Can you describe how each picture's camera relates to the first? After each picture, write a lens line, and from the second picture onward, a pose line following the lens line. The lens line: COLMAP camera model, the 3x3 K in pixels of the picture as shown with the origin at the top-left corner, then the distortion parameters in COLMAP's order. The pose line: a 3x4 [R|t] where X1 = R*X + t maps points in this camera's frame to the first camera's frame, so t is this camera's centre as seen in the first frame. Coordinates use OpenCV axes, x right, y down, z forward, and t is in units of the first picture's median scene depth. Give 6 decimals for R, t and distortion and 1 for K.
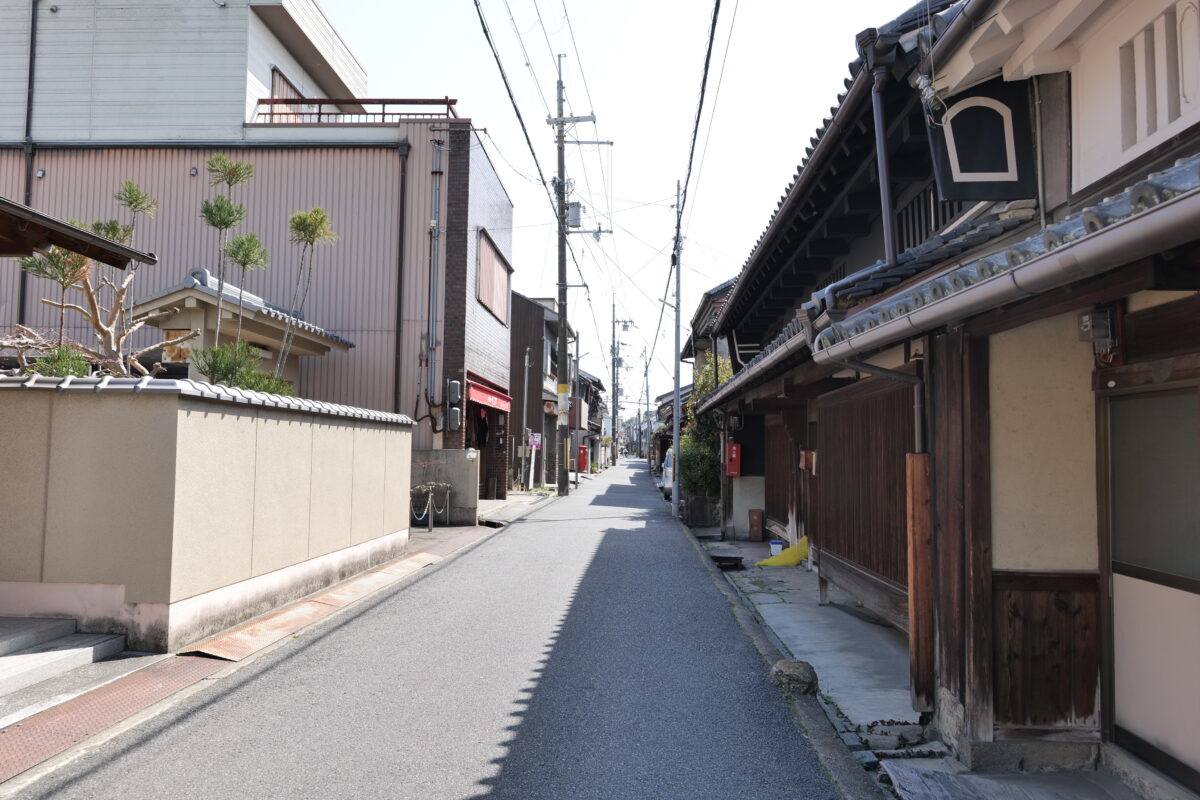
lens RADIAL K [[960.7, 0, 600.8], [0, 960.7, 397.4], [0, 0, 1]] dist [-0.001995, -0.000179]
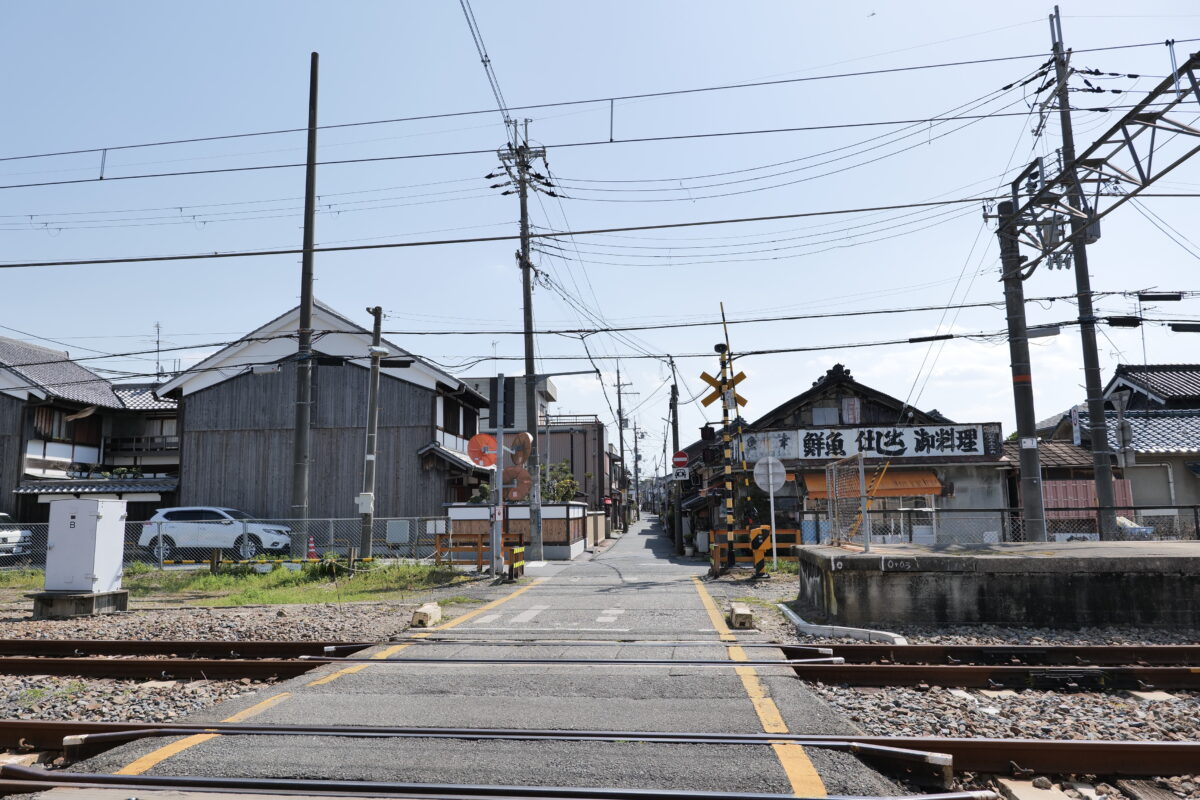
lens RADIAL K [[816.0, 0, 597.4], [0, 816.0, 401.5], [0, 0, 1]] dist [-0.000116, -0.000006]
pose [[0.999186, -0.032160, -0.024366, -0.047408], [0.030275, 0.996790, -0.074115, -0.086622], [0.026671, 0.073317, 0.996952, -1.193812]]
